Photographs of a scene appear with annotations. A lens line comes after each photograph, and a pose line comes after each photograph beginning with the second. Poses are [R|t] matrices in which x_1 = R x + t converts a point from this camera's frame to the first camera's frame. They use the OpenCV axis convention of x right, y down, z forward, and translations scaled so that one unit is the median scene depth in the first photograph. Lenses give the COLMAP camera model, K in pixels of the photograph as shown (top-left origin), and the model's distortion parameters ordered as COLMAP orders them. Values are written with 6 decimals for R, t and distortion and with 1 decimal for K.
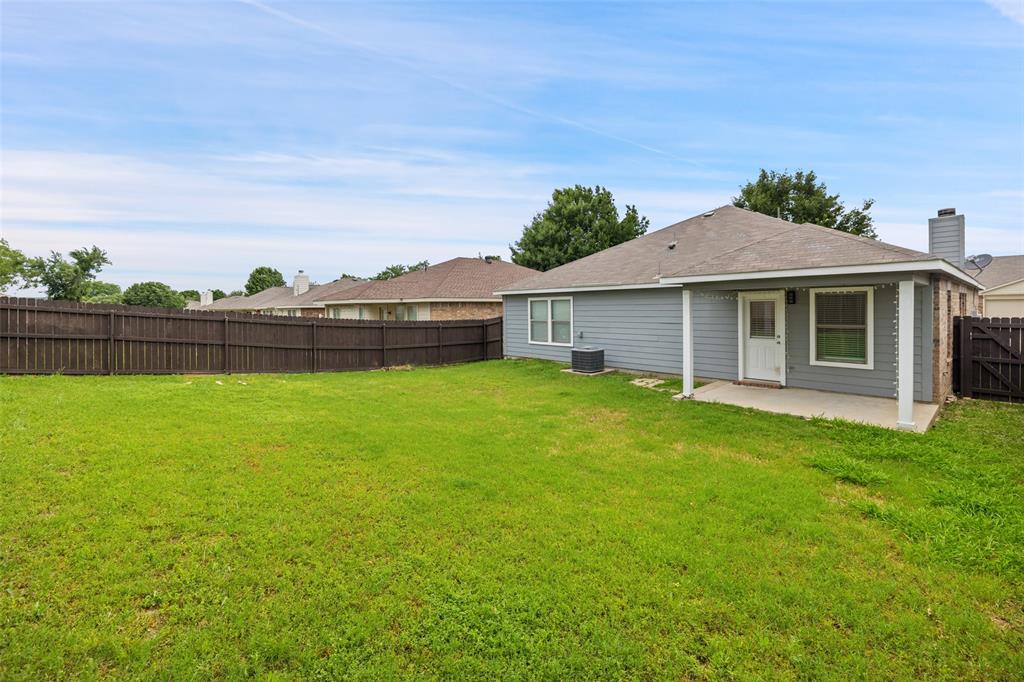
lens RADIAL K [[449.1, 0, 495.3], [0, 449.1, 311.4], [0, 0, 1]] dist [-0.001277, 0.000013]
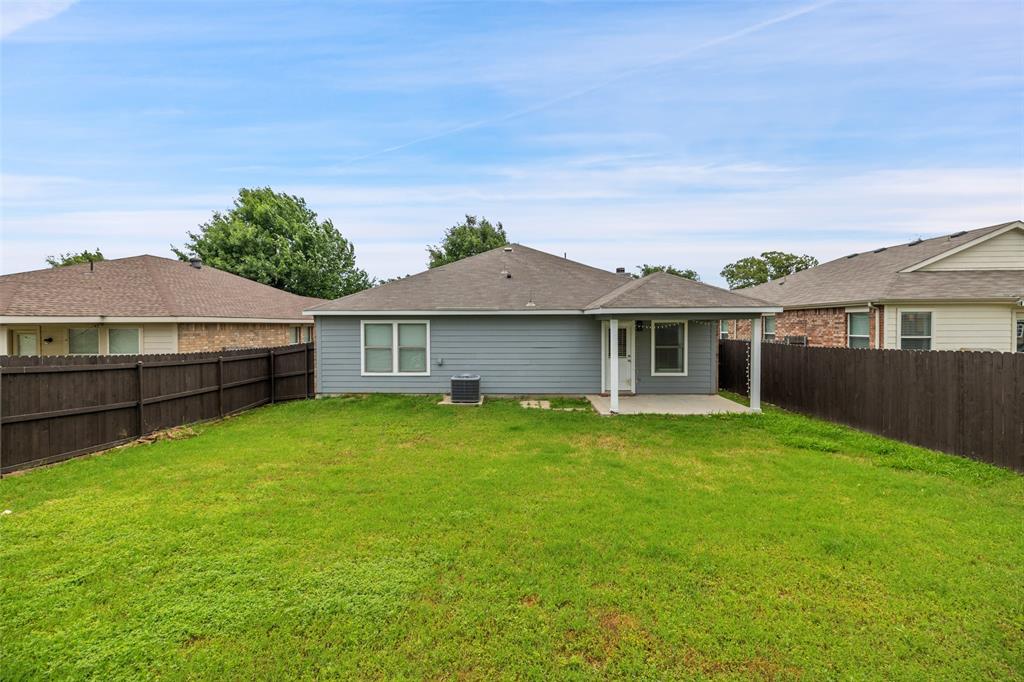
lens RADIAL K [[433.5, 0, 500.7], [0, 433.5, 323.3], [0, 0, 1]] dist [0.000404, 0.000544]
pose [[0.667088, 0.012280, 0.744878, -0.466020], [0.001040, 0.999848, -0.017415, -0.013932], [-0.744978, 0.012392, 0.666973, 0.376764]]
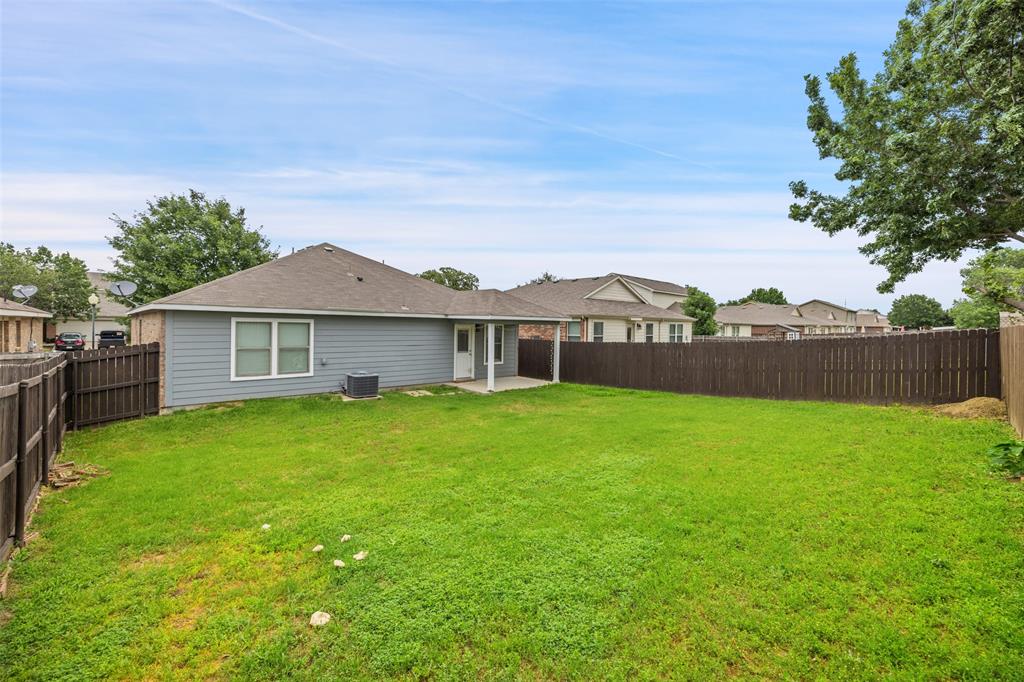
lens RADIAL K [[429.1, 0, 511.2], [0, 429.1, 331.2], [0, 0, 1]] dist [0.001812, 0.000345]
pose [[-0.055078, -0.000093, 0.998482, -0.848653], [-0.007409, 0.999973, -0.000316, -0.015278], [-0.998455, -0.007415, -0.055077, 0.797323]]
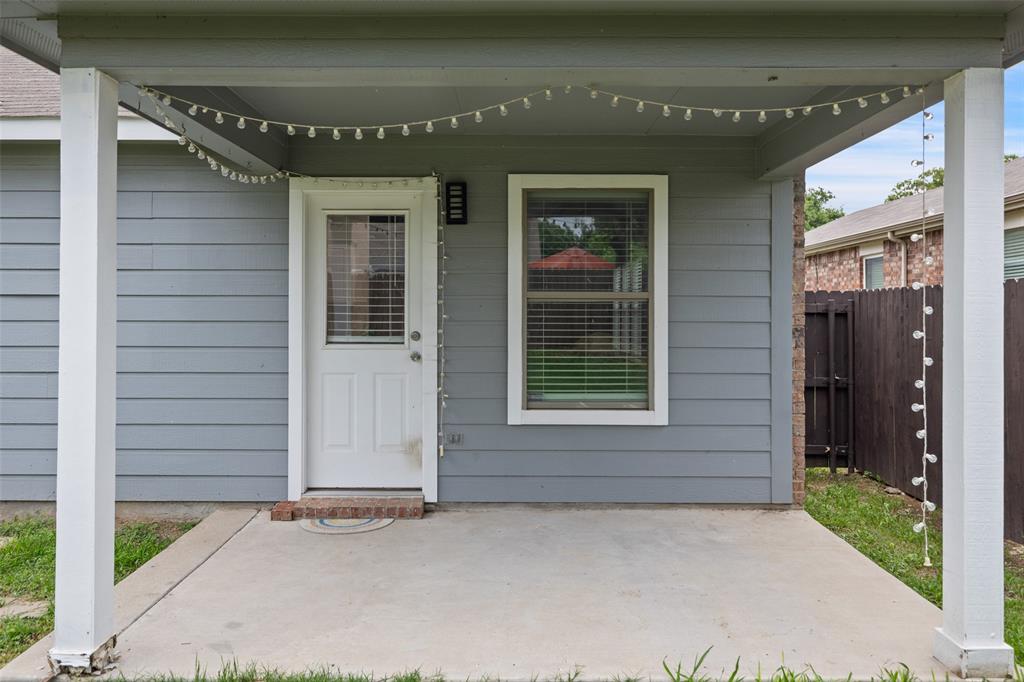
lens RADIAL K [[806.9, 0, 498.5], [0, 806.9, 315.5], [0, 0, 1]] dist [0.005932, 0.000548]
pose [[0.665882, 0.009430, 0.745997, 0.232932], [-0.003088, 0.999946, -0.009884, 0.040903], [-0.746050, 0.004277, 0.665876, 0.518216]]
